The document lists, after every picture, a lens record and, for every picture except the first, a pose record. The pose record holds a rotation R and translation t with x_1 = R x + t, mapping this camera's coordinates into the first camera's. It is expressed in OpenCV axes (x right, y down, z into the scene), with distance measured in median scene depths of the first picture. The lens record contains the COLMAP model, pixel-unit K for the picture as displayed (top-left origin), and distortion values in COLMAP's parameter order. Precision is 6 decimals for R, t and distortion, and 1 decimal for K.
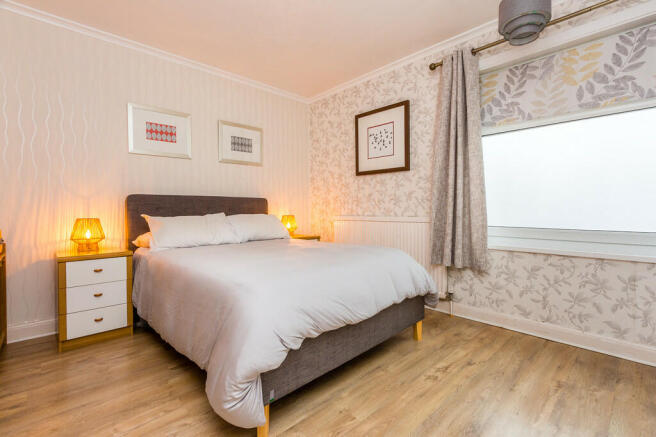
lens RADIAL K [[307.5, 0, 327.3], [0, 307.5, 214.2], [0, 0, 1]] dist [-0.000814, -0.000030]
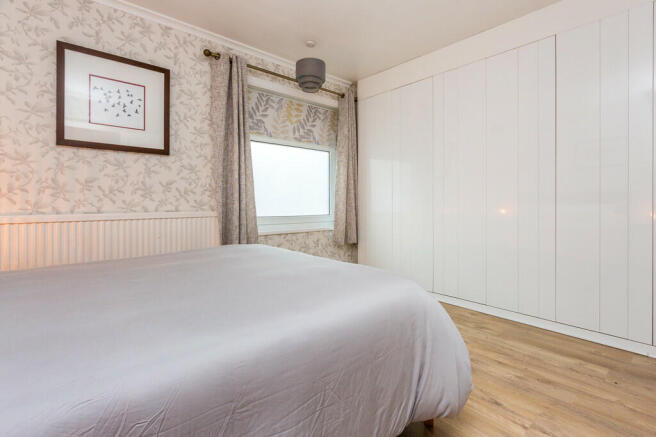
lens RADIAL K [[307.5, 0, 321.6], [0, 307.5, 204.4], [0, 0, 1]] dist [-0.000814, -0.000030]
pose [[0.040713, -0.000149, 0.999171, -0.546030], [0.018032, 0.999837, -0.000586, -0.003922], [-0.999008, 0.018041, 0.040709, 0.568237]]
